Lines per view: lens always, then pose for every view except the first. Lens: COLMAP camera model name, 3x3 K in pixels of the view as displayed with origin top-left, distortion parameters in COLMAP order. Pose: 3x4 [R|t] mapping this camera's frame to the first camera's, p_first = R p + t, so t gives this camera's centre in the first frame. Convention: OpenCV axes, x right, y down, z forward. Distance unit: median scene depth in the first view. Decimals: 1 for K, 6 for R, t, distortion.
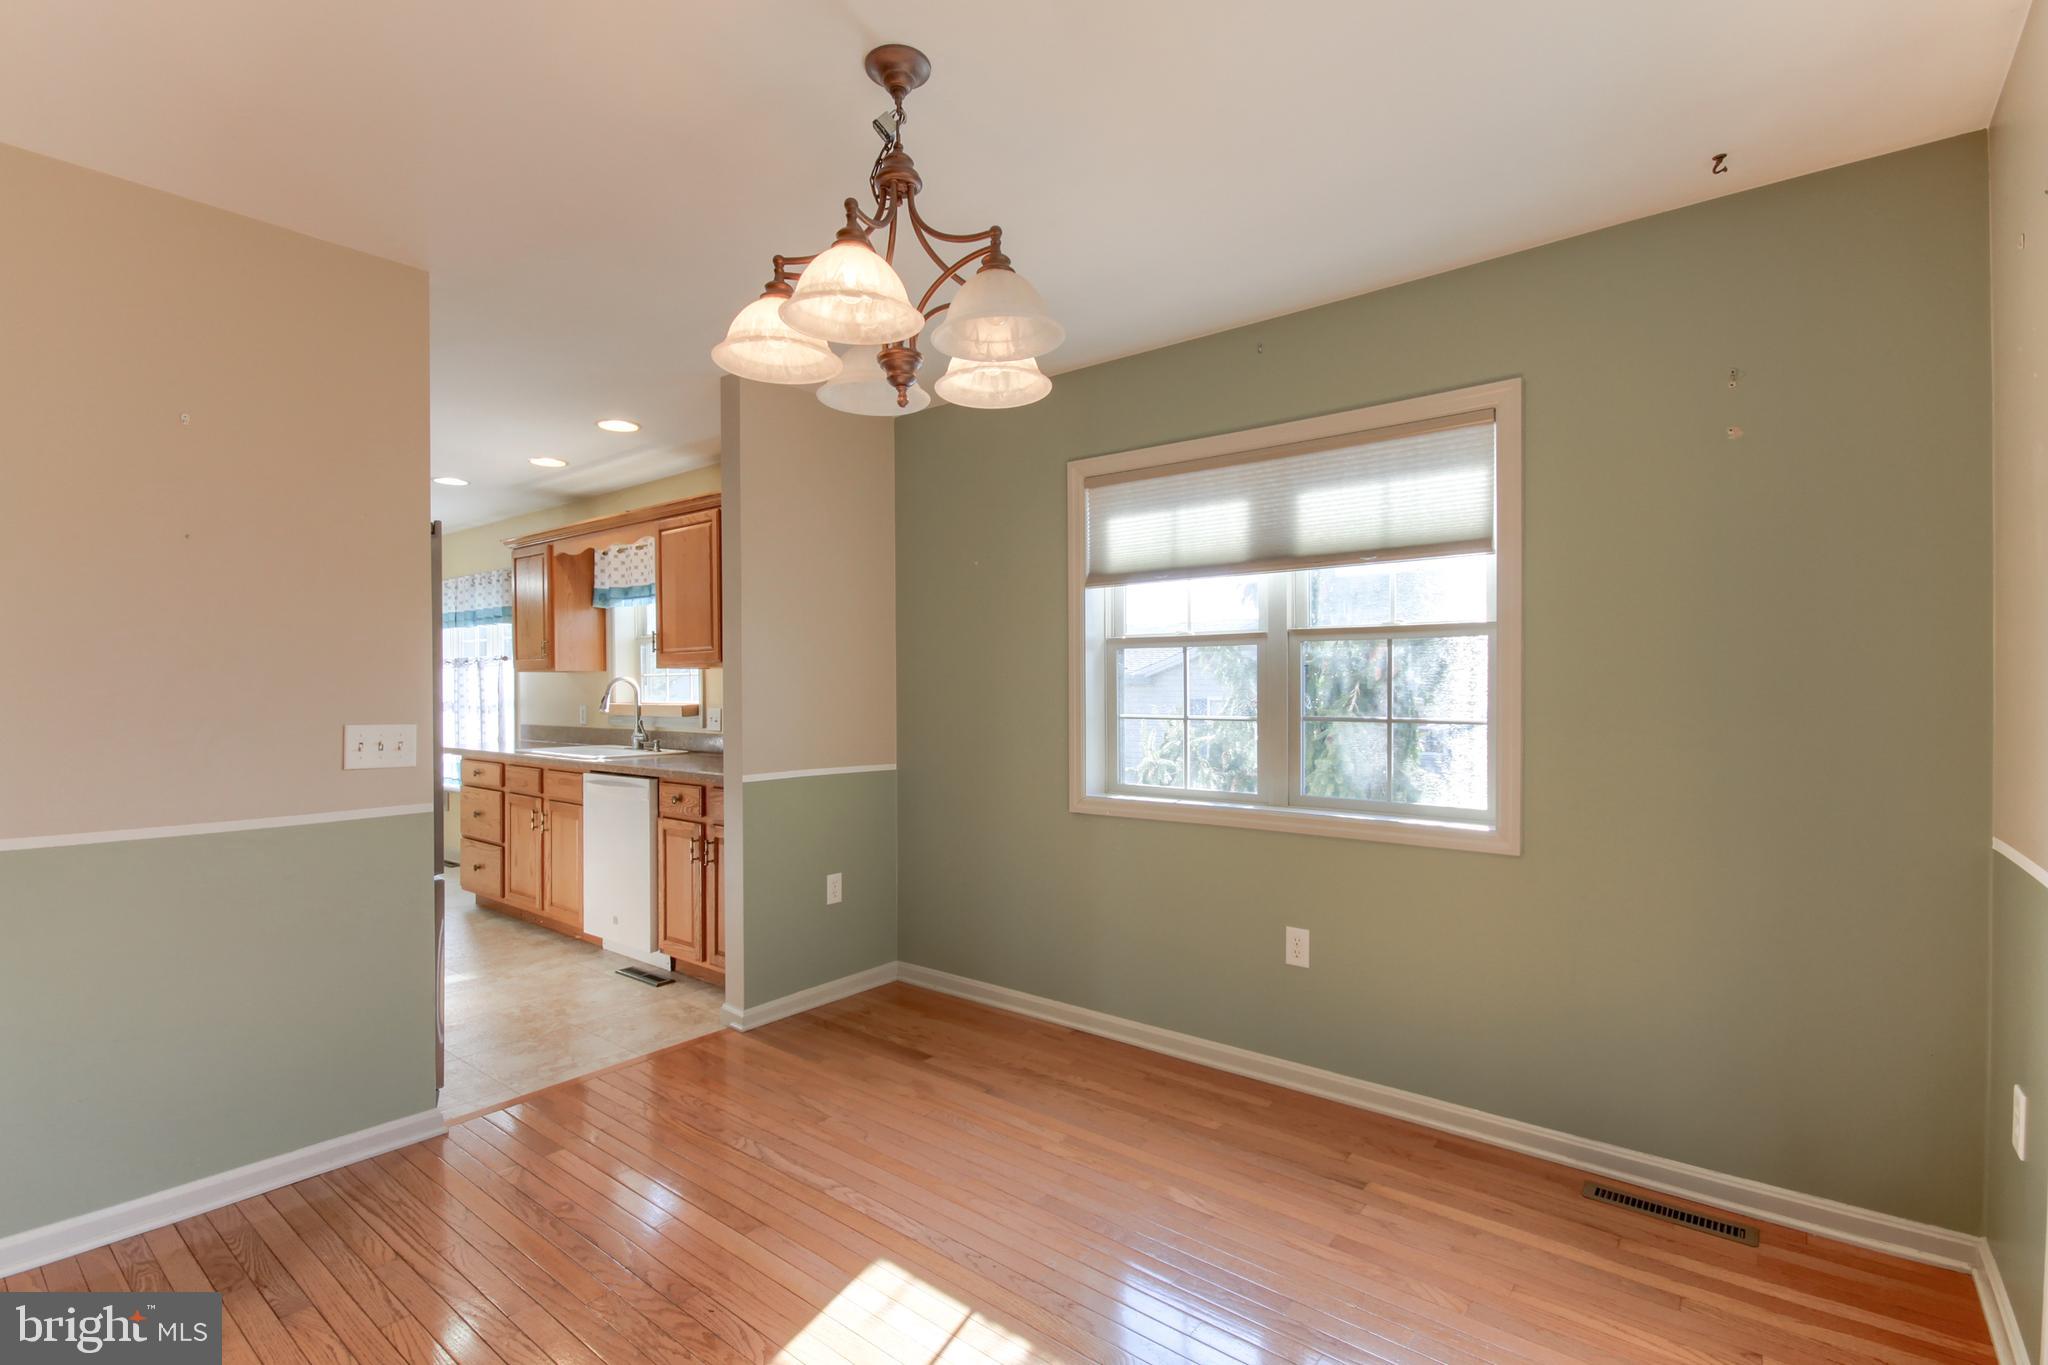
lens RADIAL K [[965.9, 0, 1031.0], [0, 965.9, 694.3], [0, 0, 1]] dist [0.002027, 0.000021]
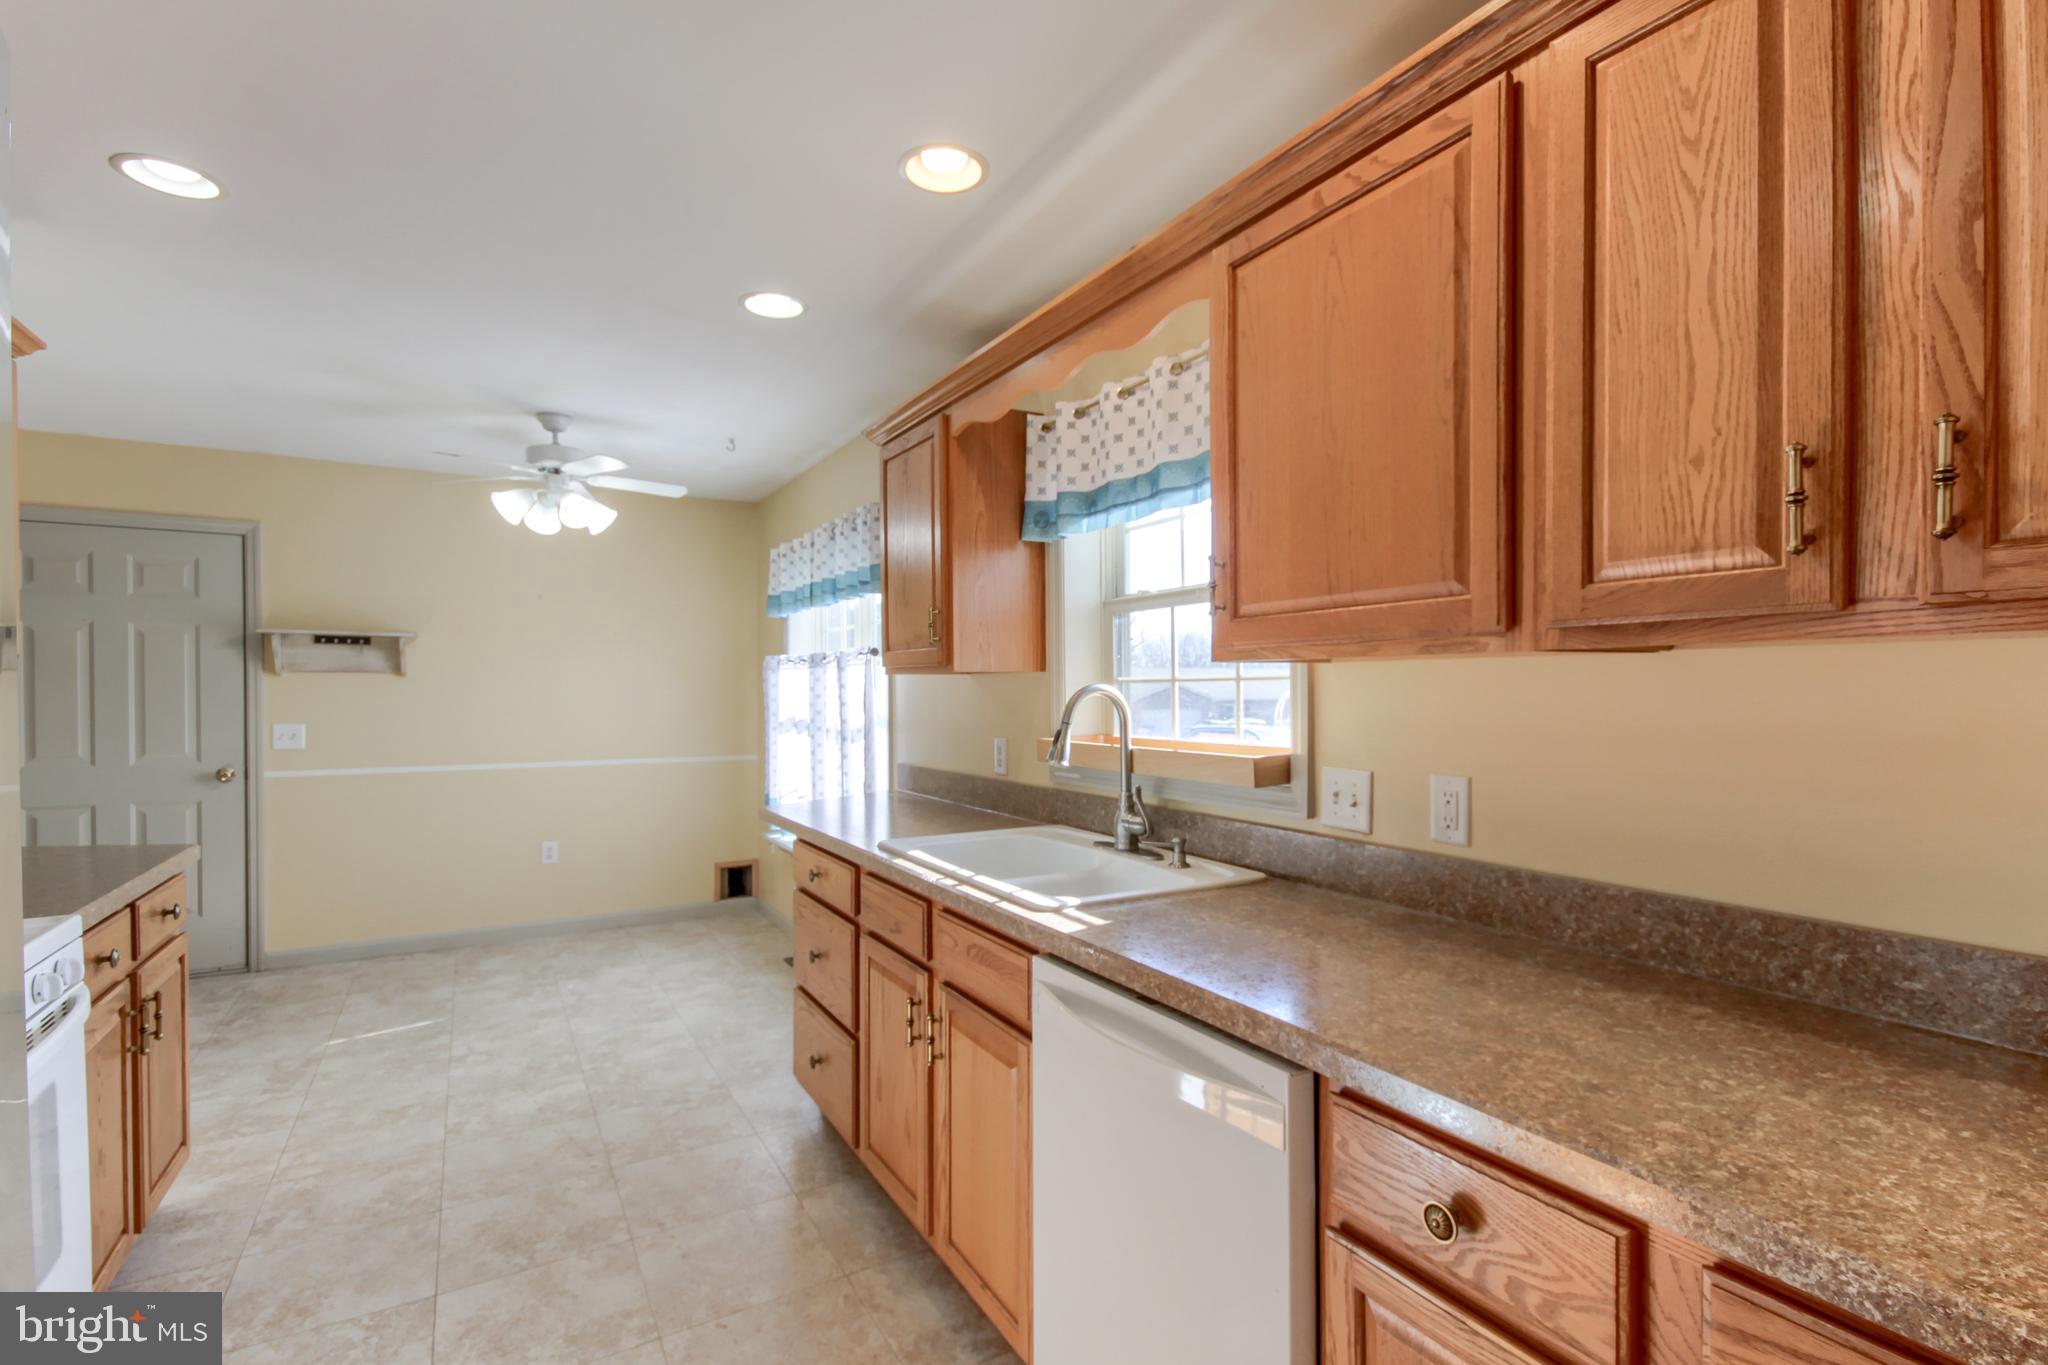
lens RADIAL K [[933.8, 0, 1018.8], [0, 933.8, 695.1], [0, 0, 1]] dist [0.001549, -0.000327]
pose [[0.930865, 0.000726, -0.365362, -0.291951], [-0.000234, 0.999999, 0.001393, -0.013026], [0.365362, -0.001211, 0.930865, 0.577547]]
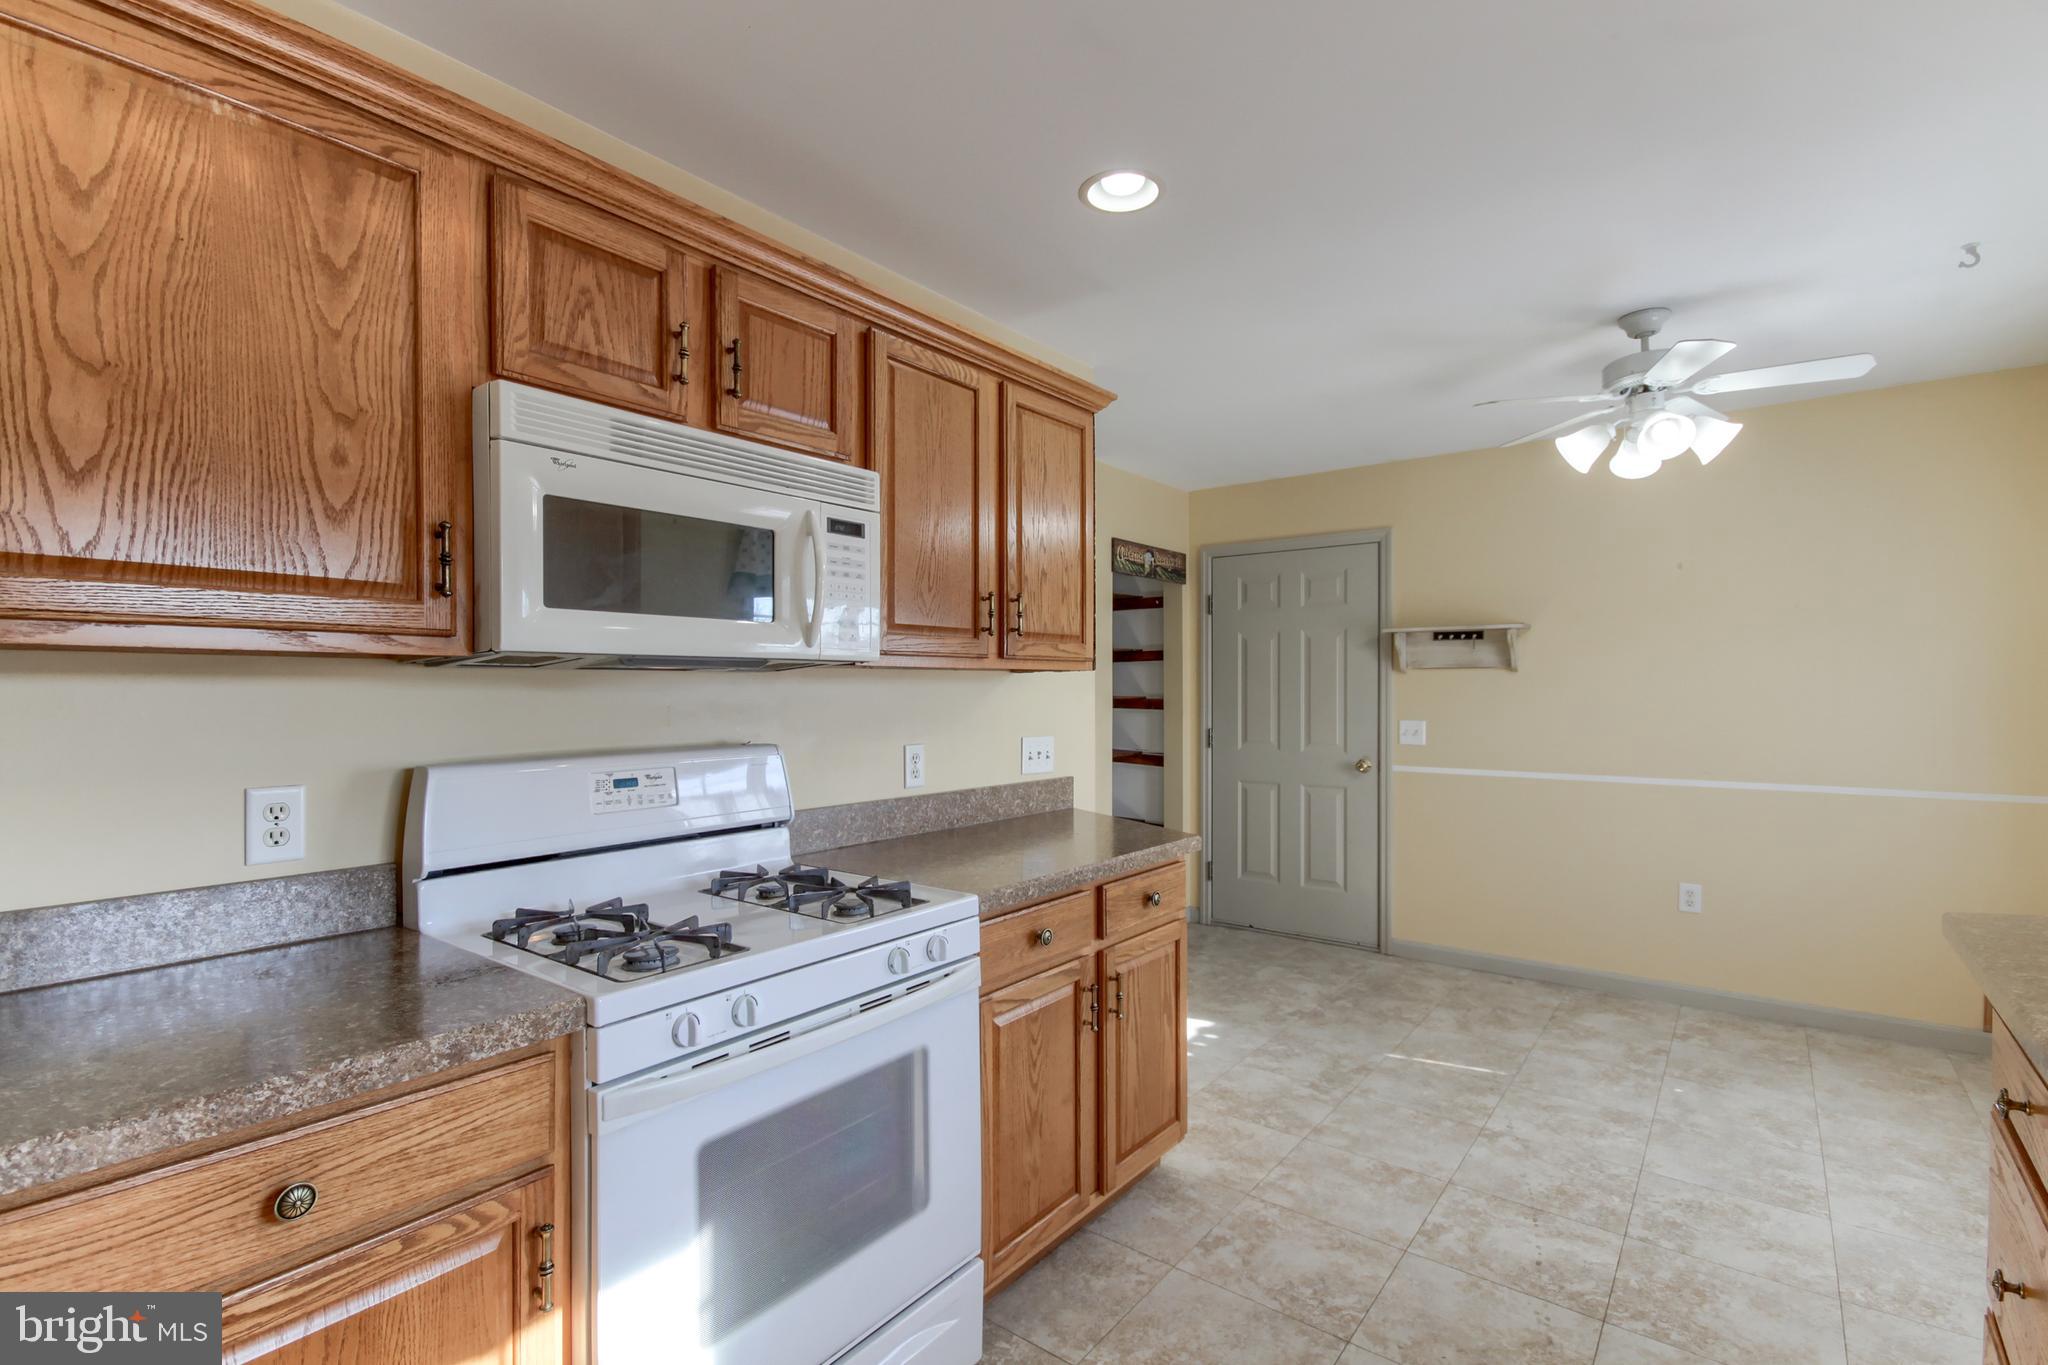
lens RADIAL K [[933.8, 0, 1018.8], [0, 933.8, 695.1], [0, 0, 1]] dist [0.001549, -0.000327]
pose [[0.009258, 0.006329, -0.999937, -0.342330], [-0.002645, 0.999977, 0.006305, -0.013322], [0.999954, 0.002587, 0.009274, 0.714021]]
